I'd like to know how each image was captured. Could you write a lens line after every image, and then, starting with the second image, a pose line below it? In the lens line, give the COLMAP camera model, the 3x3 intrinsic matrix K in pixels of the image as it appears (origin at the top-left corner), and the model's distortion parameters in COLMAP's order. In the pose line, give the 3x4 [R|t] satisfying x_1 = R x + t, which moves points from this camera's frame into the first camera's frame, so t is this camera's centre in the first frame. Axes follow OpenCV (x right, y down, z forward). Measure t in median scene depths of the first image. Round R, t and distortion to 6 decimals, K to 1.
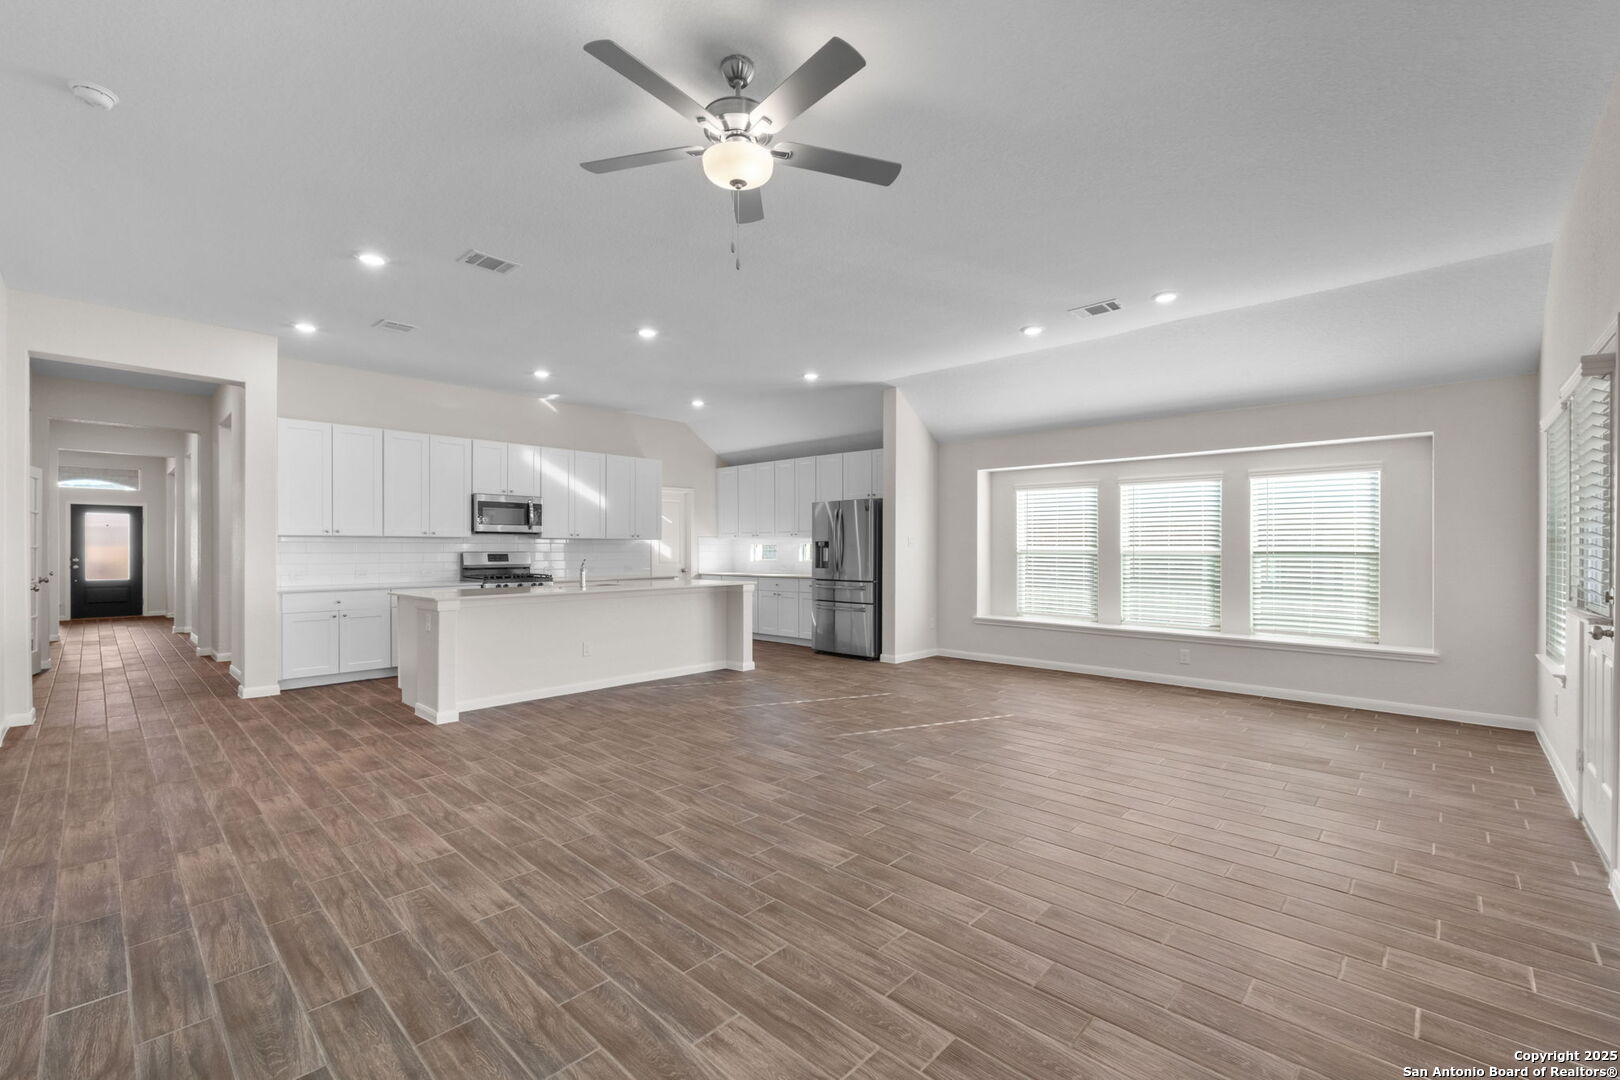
lens RADIAL K [[677.7, 0, 811.4], [0, 677.7, 552.4], [0, 0, 1]] dist [0.000926, -0.000196]
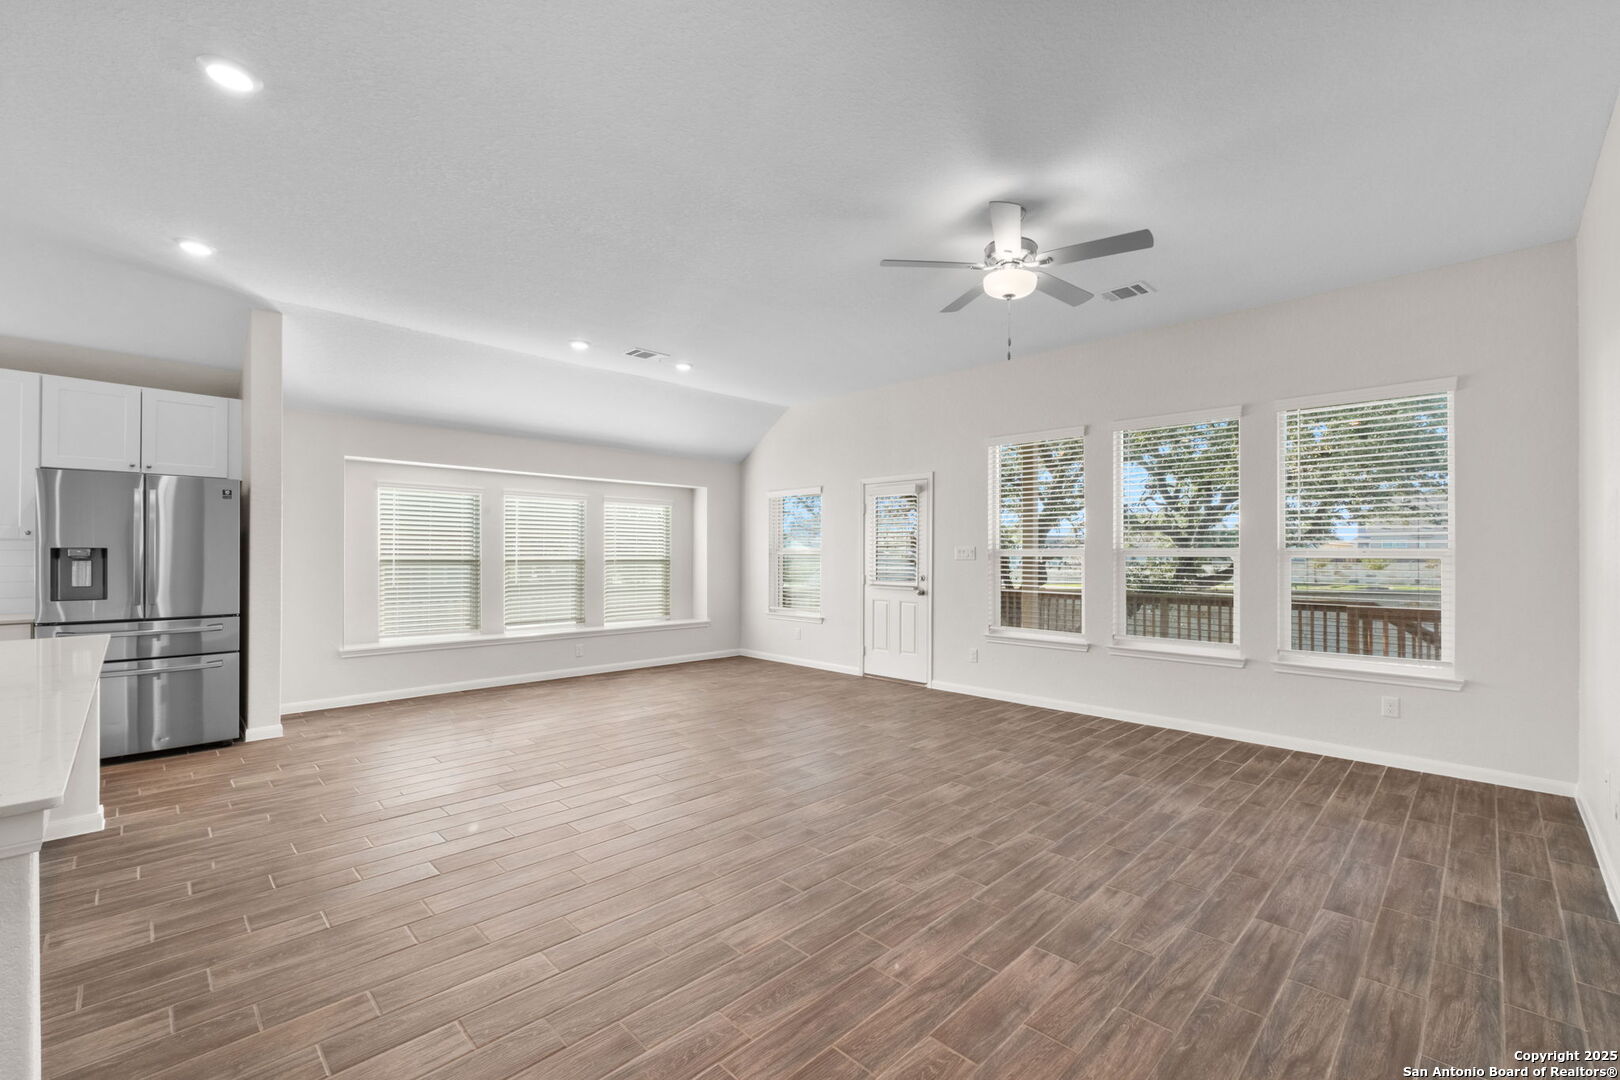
lens RADIAL K [[677.7, 0, 811.4], [0, 677.7, 552.4], [0, 0, 1]] dist [0.000926, -0.000196]
pose [[0.029914, 0.001383, 0.999552, -1.437113], [-0.000937, 0.999999, -0.001355, -0.033691], [-0.999552, -0.000896, 0.029915, 1.323867]]
